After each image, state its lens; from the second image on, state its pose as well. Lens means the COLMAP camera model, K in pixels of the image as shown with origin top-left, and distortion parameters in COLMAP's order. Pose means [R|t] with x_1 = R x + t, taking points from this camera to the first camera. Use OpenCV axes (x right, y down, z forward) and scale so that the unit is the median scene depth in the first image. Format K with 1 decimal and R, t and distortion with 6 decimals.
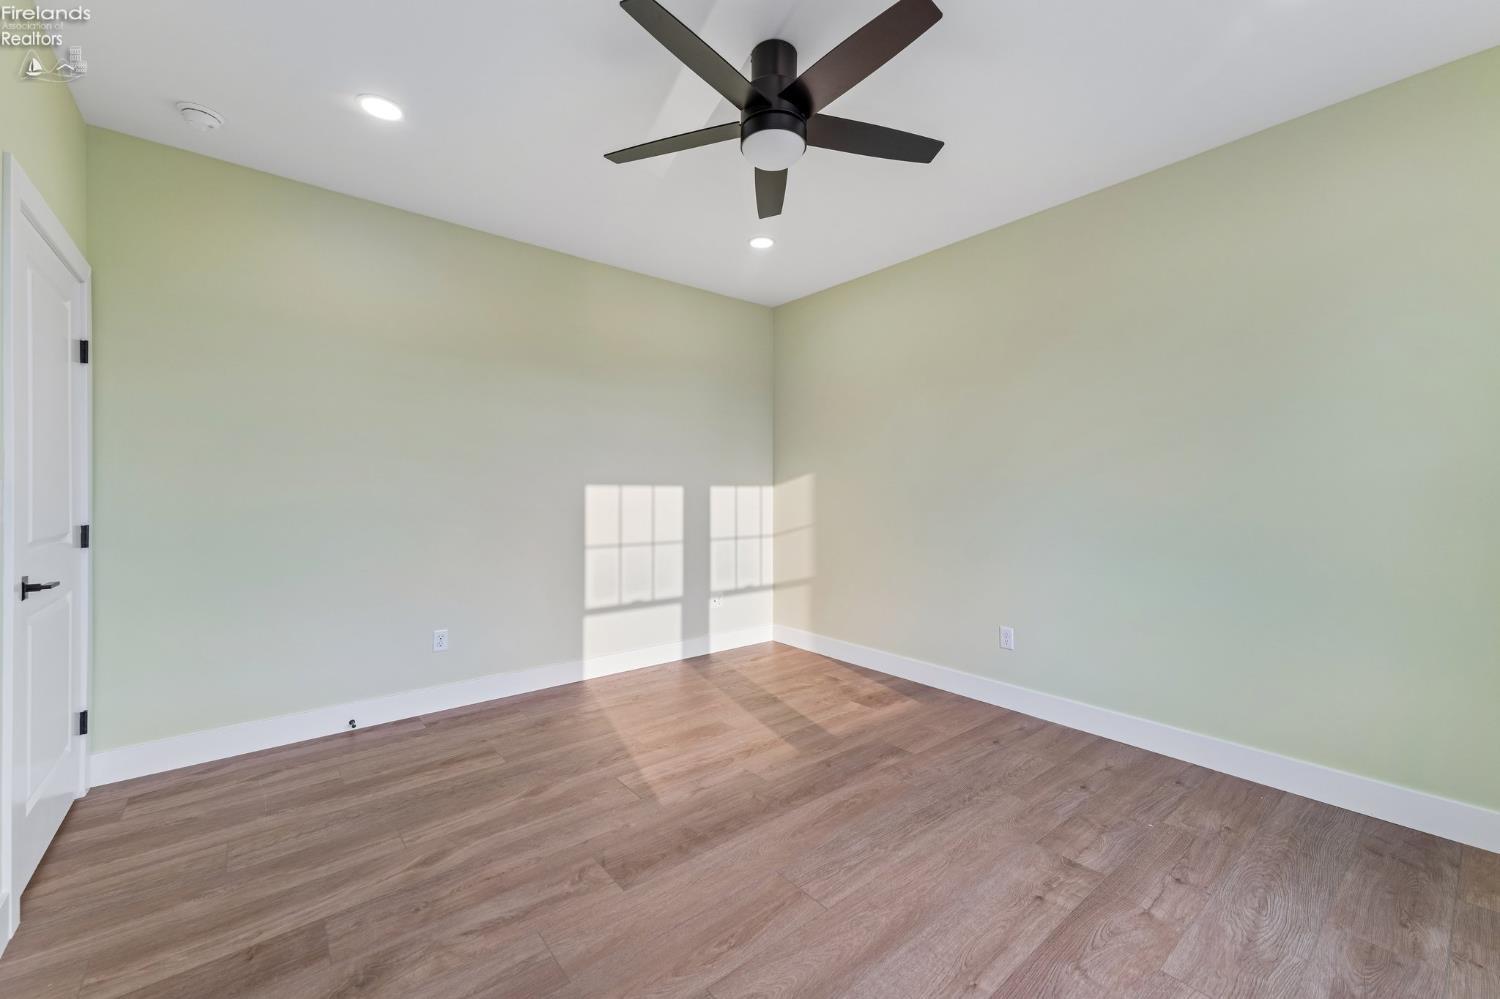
lens RADIAL K [[592.6, 0, 754.5], [0, 592.6, 494.4], [0, 0, 1]] dist [0.013885, -0.000162]
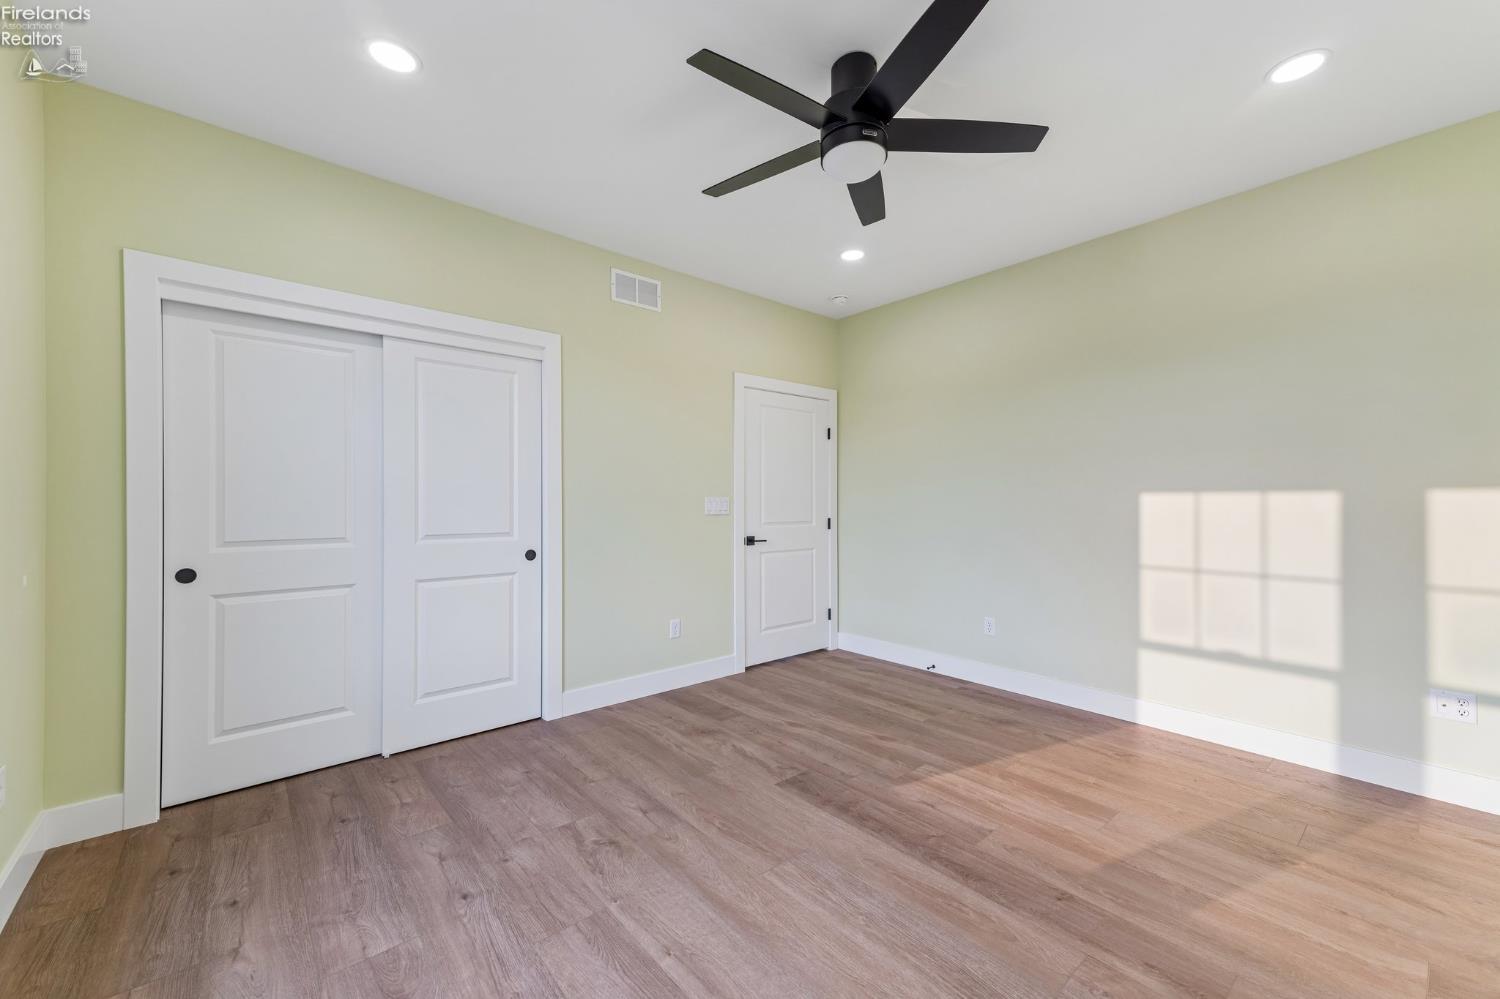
lens RADIAL K [[604.2, 0, 749.4], [0, 604.2, 507.9], [0, 0, 1]] dist [0.000424, 0.000014]
pose [[0.004176, 0.011403, -0.999926, 0.812460], [-0.004664, 0.999924, 0.011384, -0.000937], [0.999980, 0.004616, 0.004229, 0.635479]]
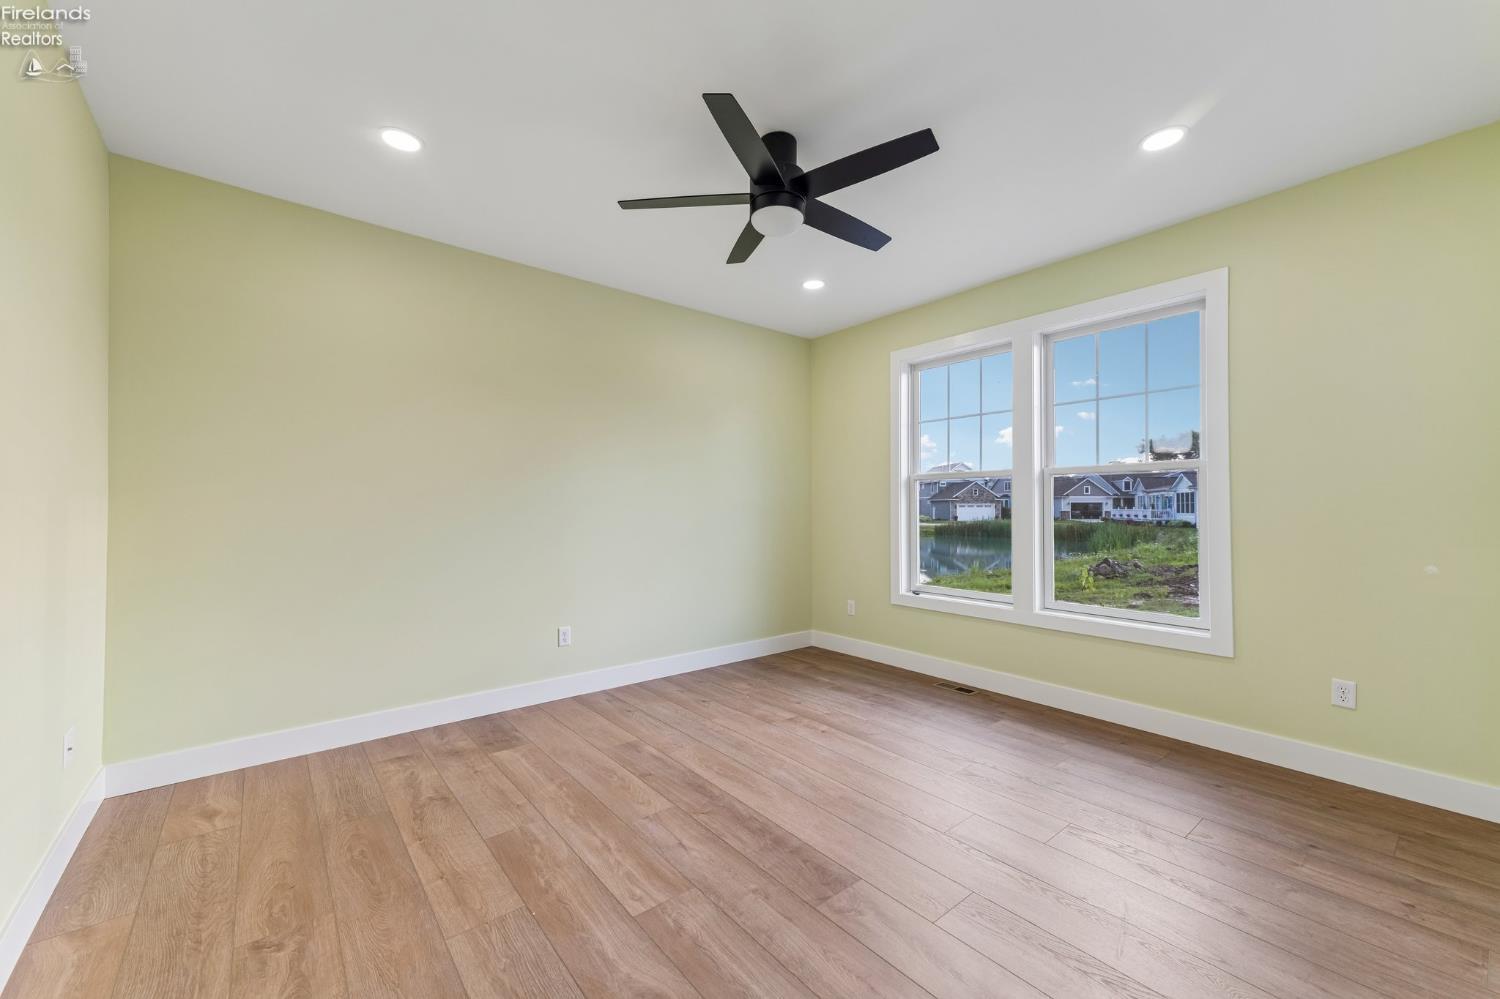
lens RADIAL K [[572.2, 0, 750.0], [0, 572.2, 499.5], [0, 0, 1]] dist [0.001310, 0.000095]
pose [[0.023510, 0.013269, 0.999636, -0.858838], [0.007077, 0.999885, -0.013439, -0.003160], [-0.999699, 0.007391, 0.023413, 0.797819]]
